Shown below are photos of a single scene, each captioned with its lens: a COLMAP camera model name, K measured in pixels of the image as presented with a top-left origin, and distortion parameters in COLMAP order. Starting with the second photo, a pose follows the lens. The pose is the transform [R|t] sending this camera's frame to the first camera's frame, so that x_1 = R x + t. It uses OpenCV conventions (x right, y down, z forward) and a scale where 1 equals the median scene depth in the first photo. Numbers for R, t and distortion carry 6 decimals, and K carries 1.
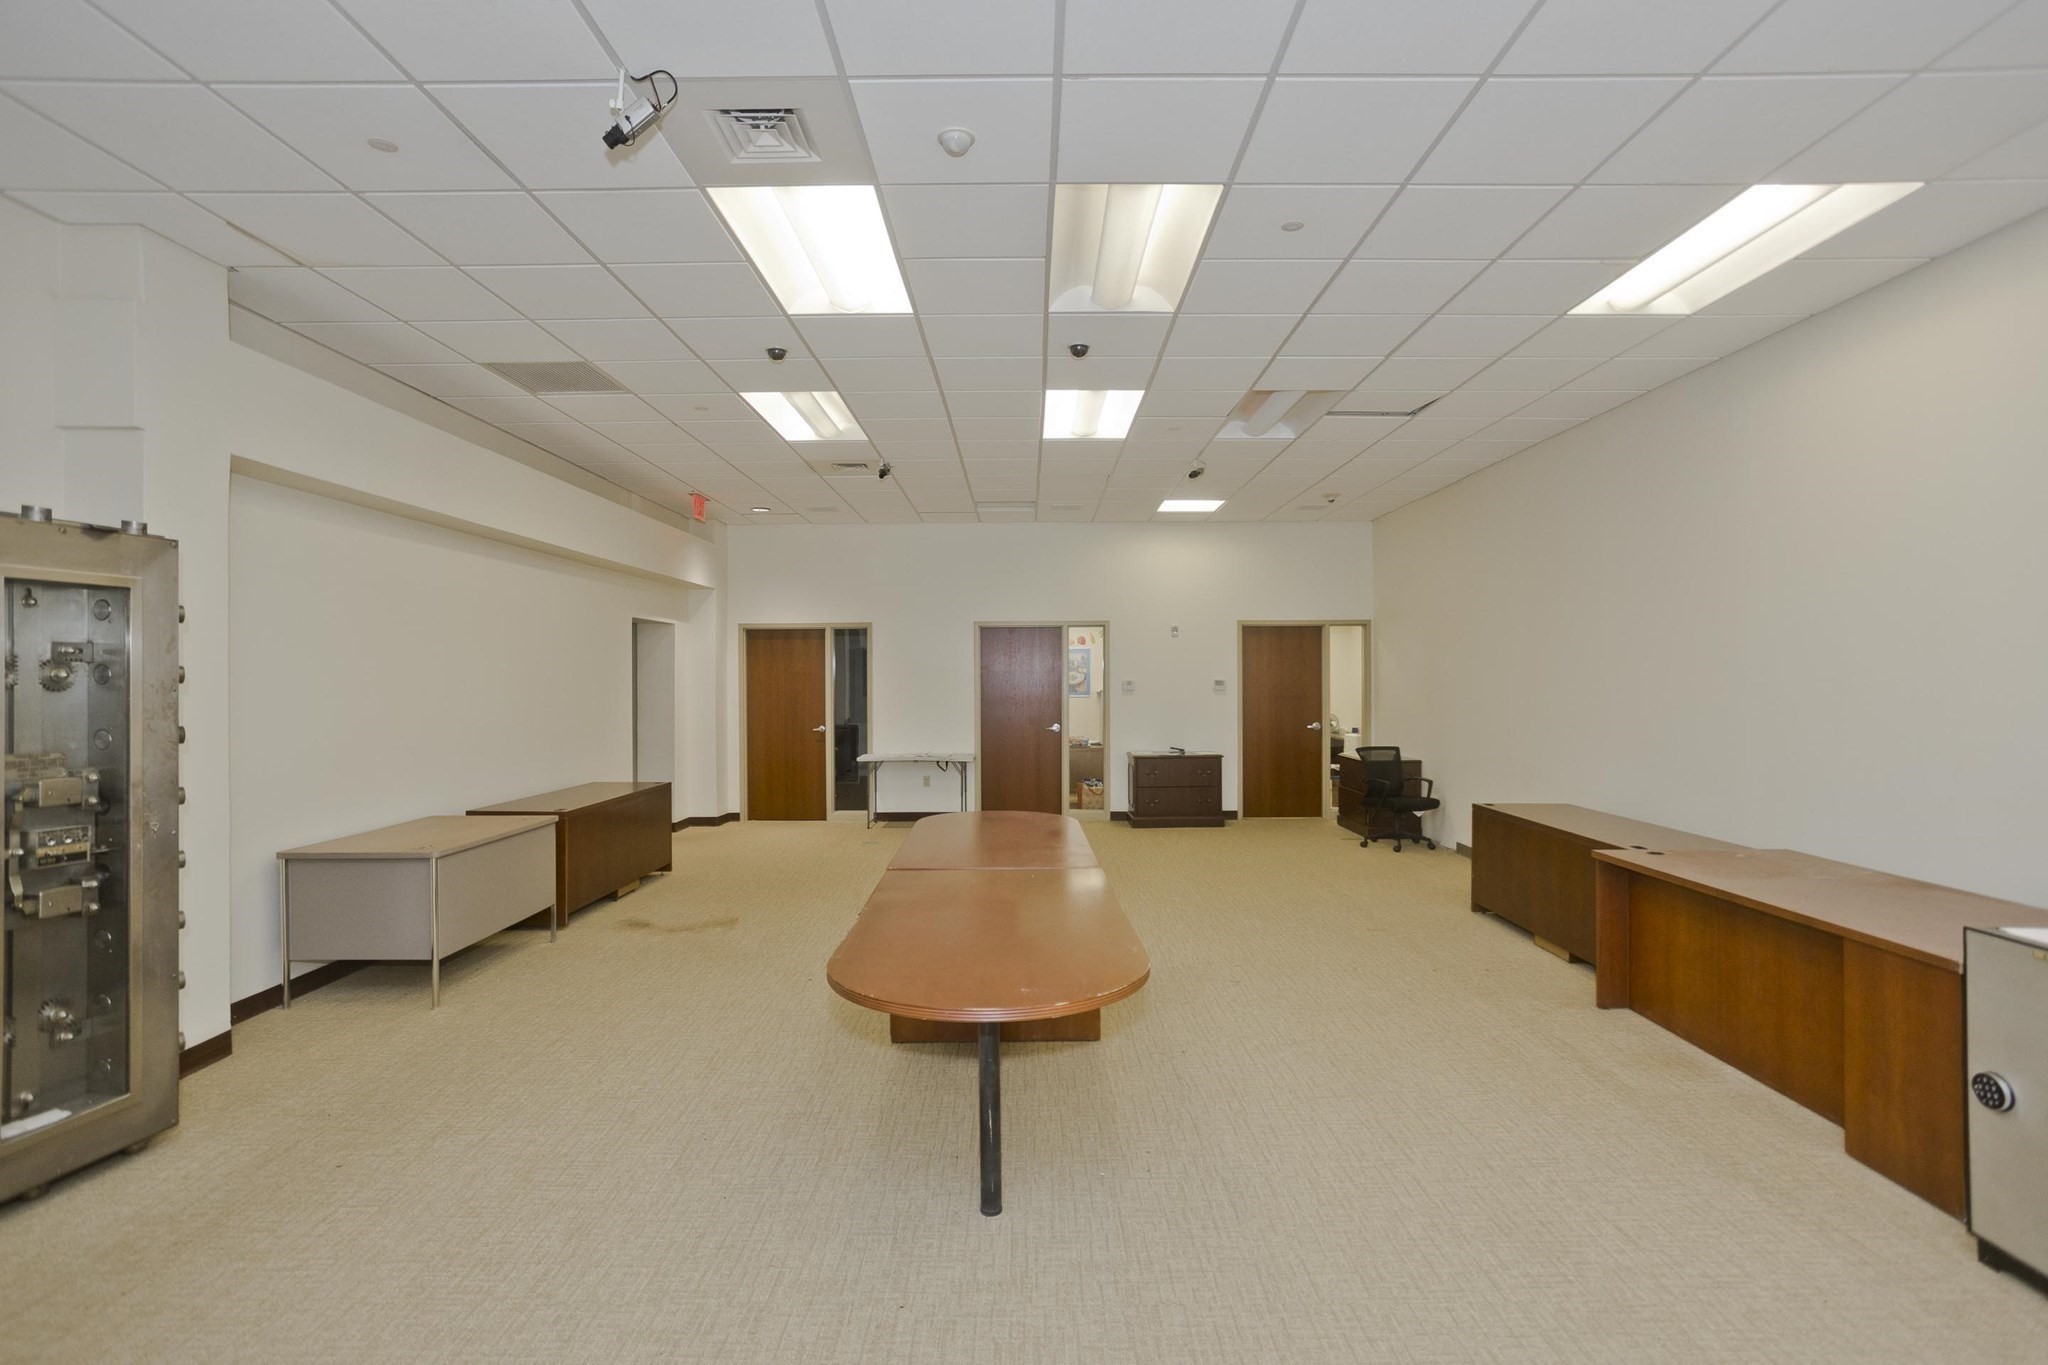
lens RADIAL K [[990.0, 0, 1019.6], [0, 990.0, 676.8], [0, 0, 1]] dist [-0.050090, 0.031943]
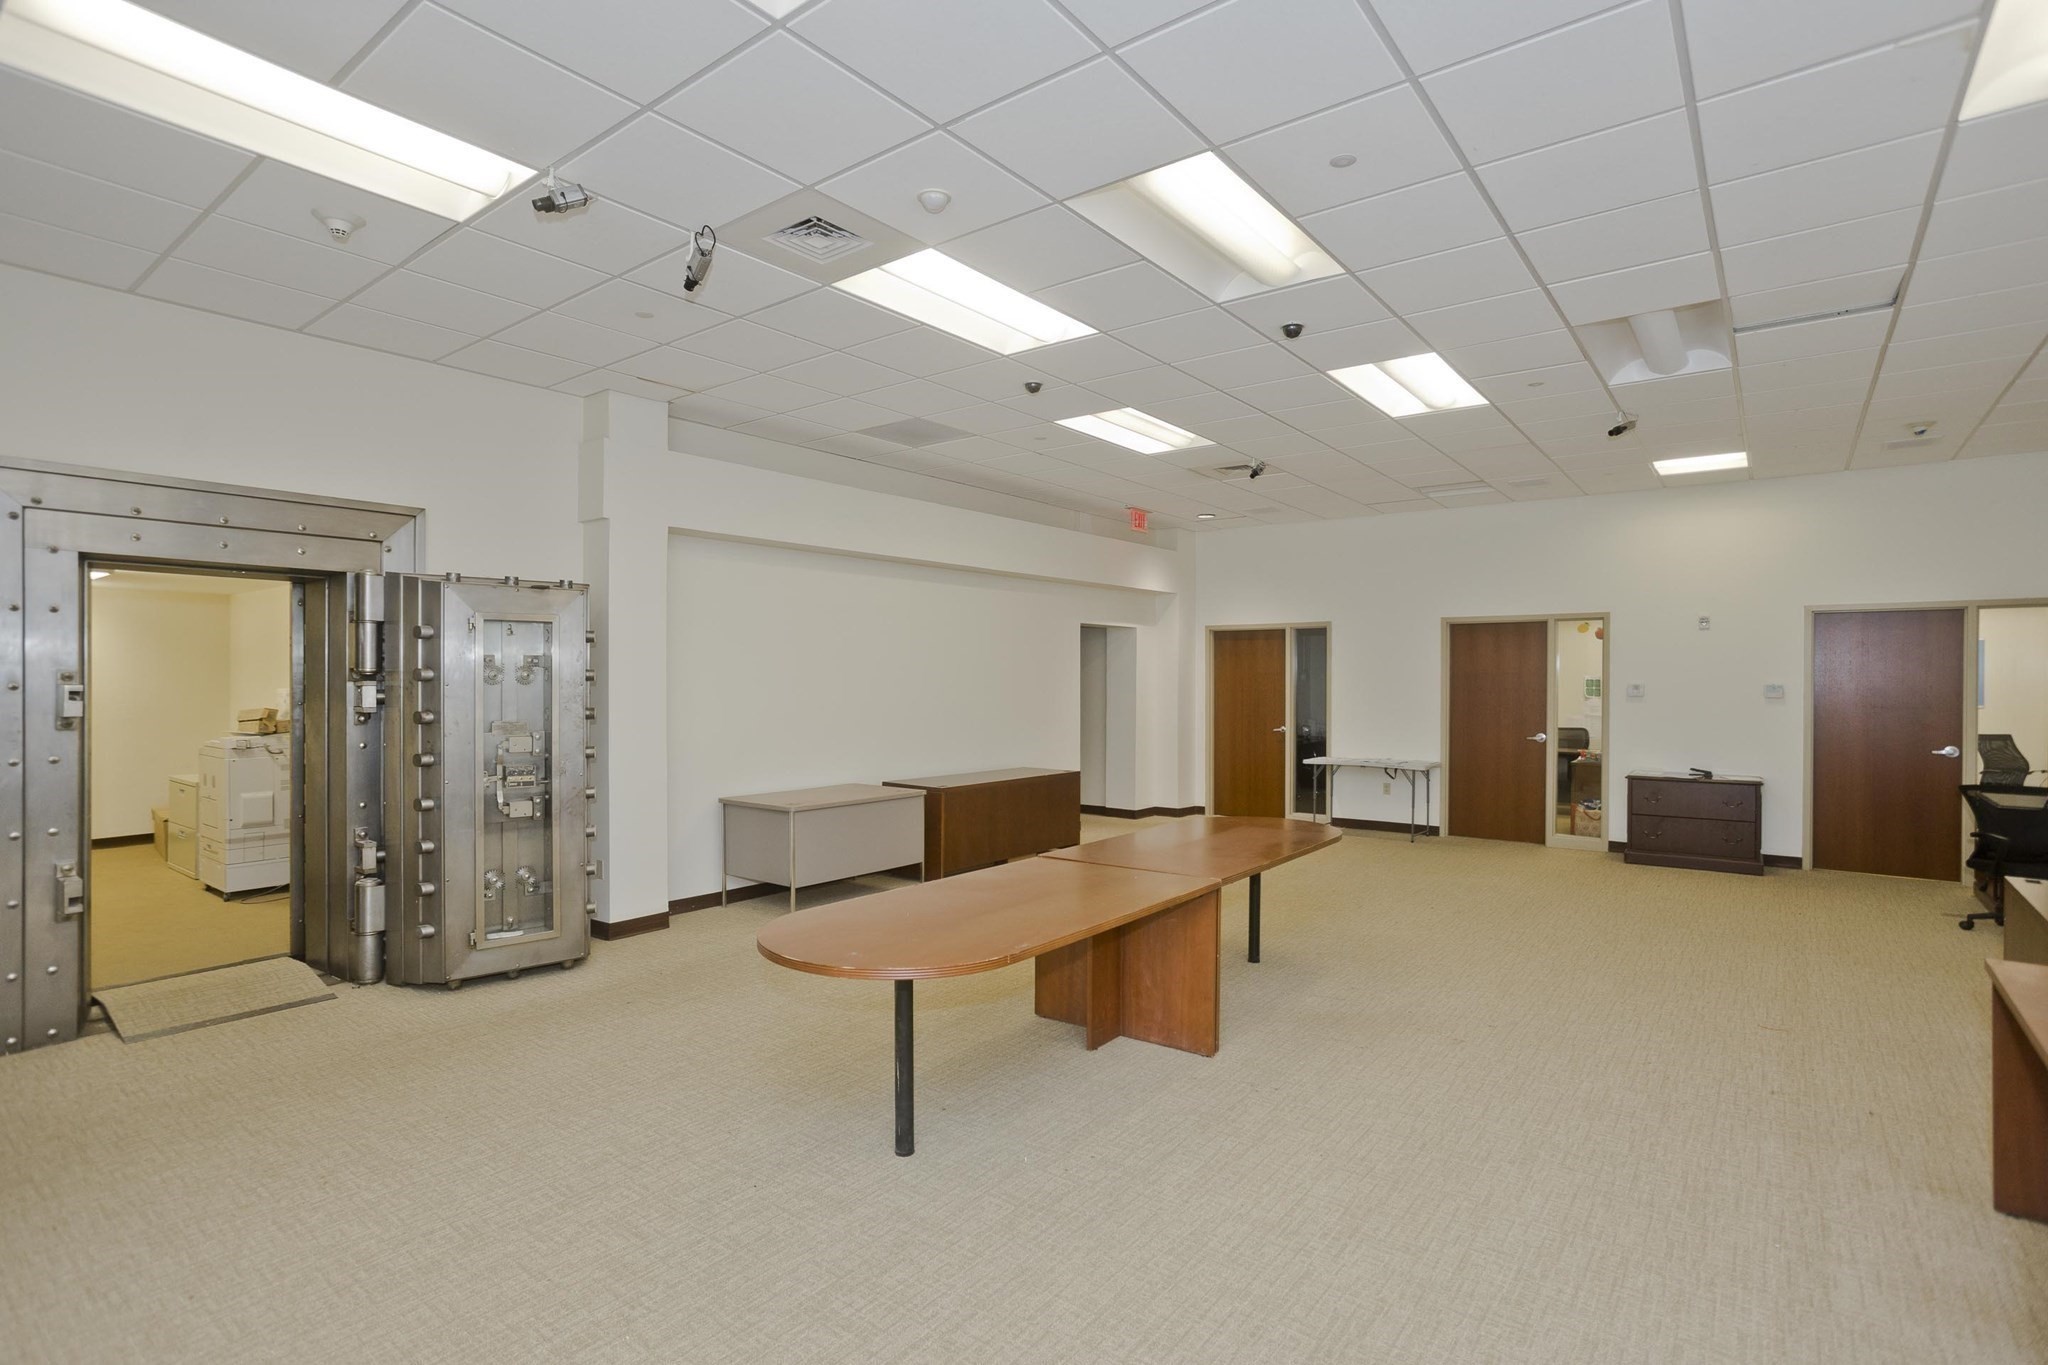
lens RADIAL K [[990.0, 0, 1019.6], [0, 990.0, 676.8], [0, 0, 1]] dist [-0.050090, 0.031943]
pose [[0.796944, 0.005203, -0.604030, 0.270000], [-0.004669, 0.999986, 0.002454, -0.002429], [0.604035, 0.000864, 0.796957, 0.064272]]
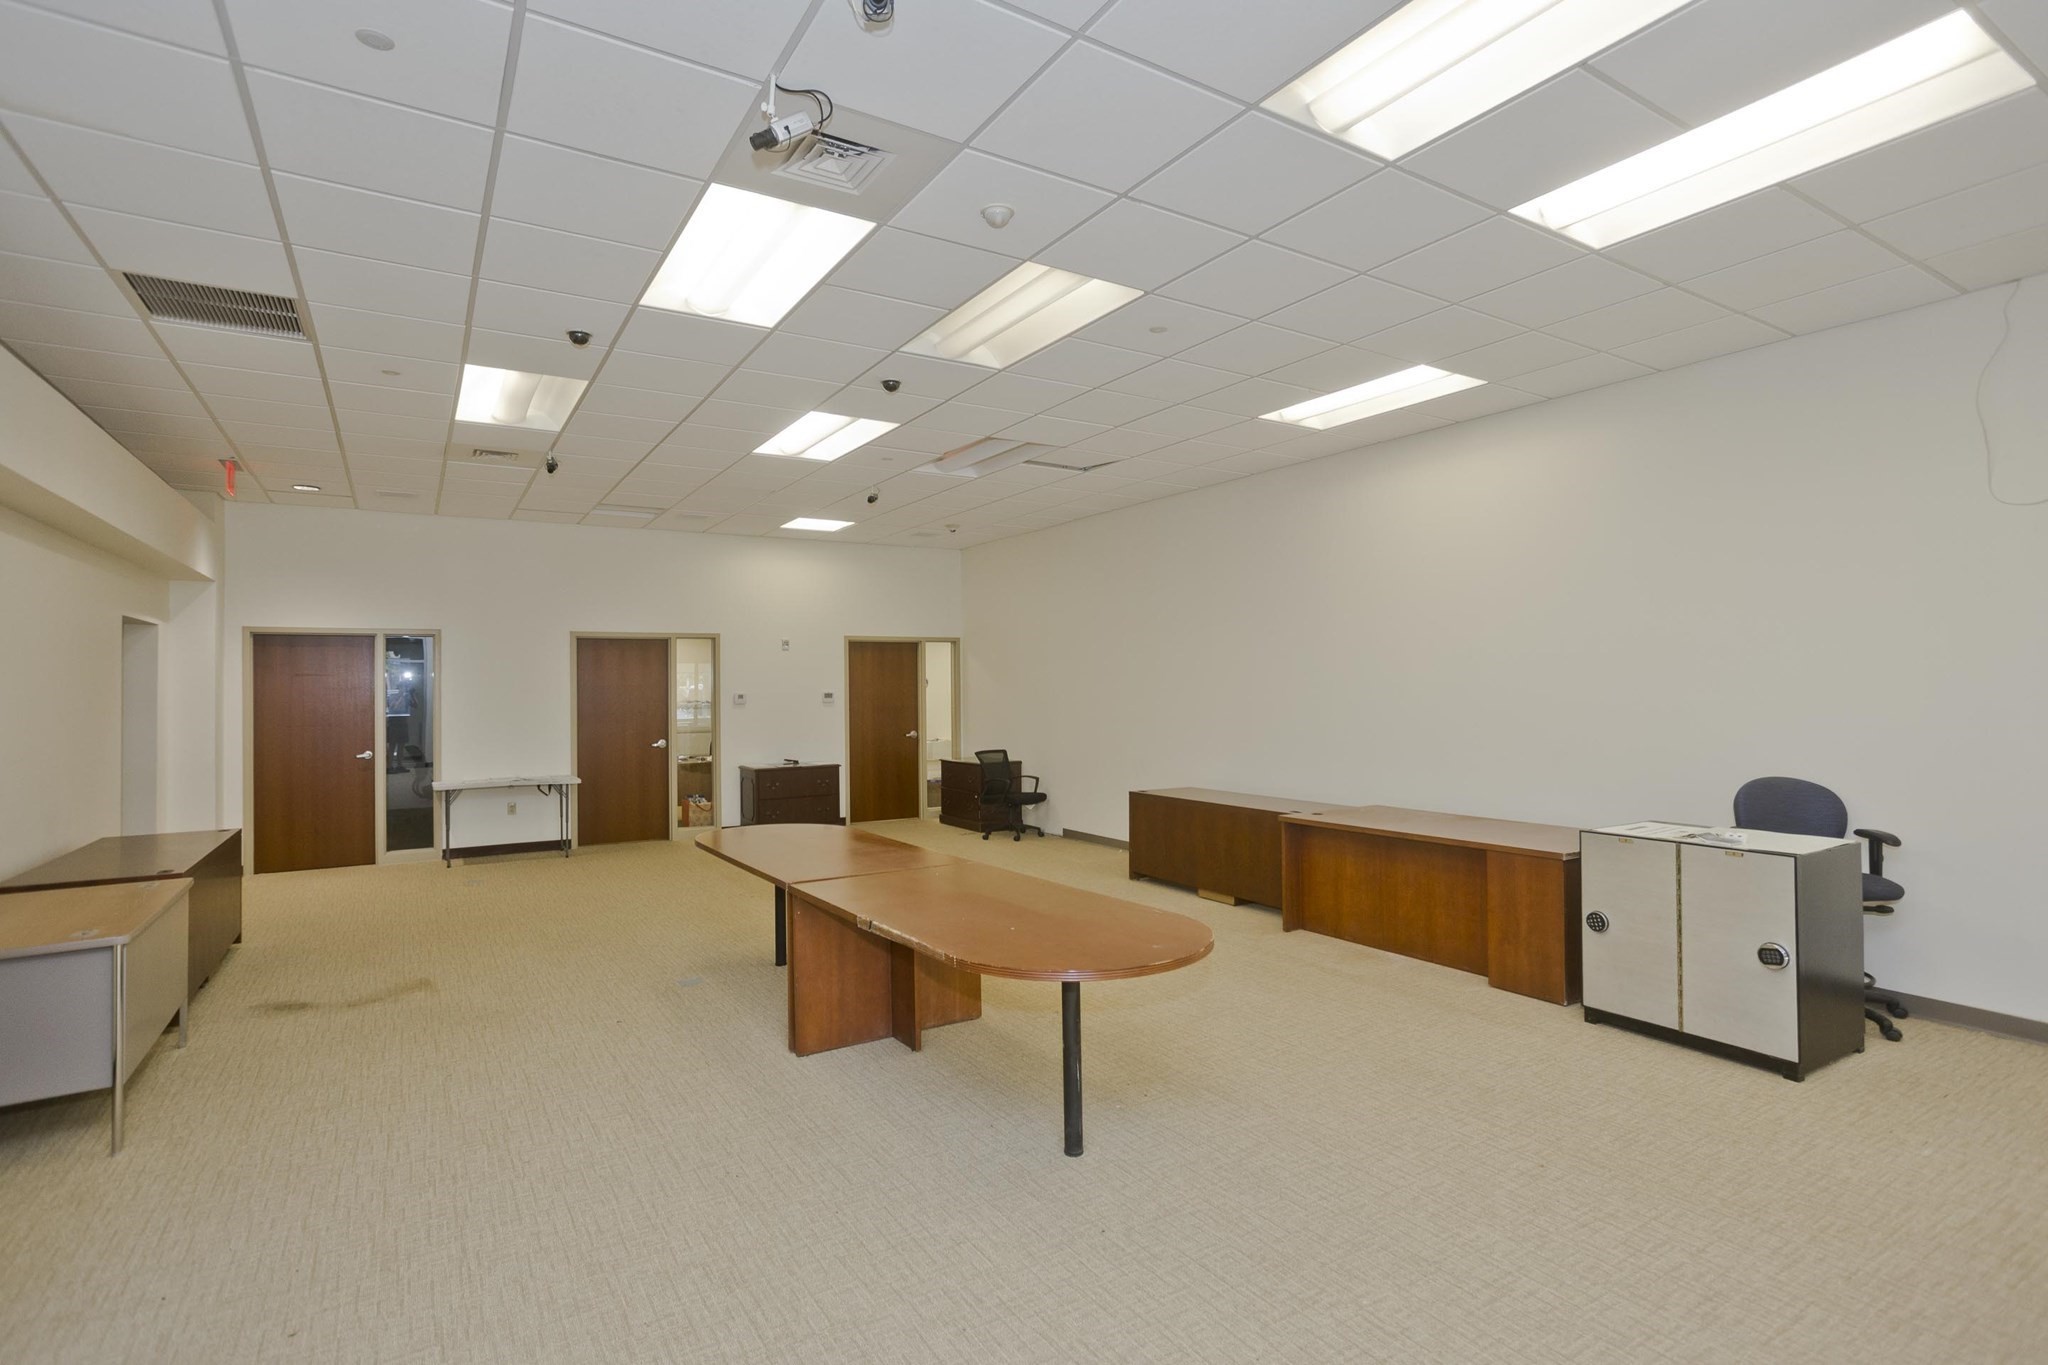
lens RADIAL K [[990.0, 0, 1019.6], [0, 990.0, 676.8], [0, 0, 1]] dist [-0.050090, 0.031943]
pose [[0.849084, 0.000207, 0.528258, -0.248208], [0.006058, 0.999930, -0.010129, -0.002207], [-0.528223, 0.011801, 0.849024, 0.014373]]
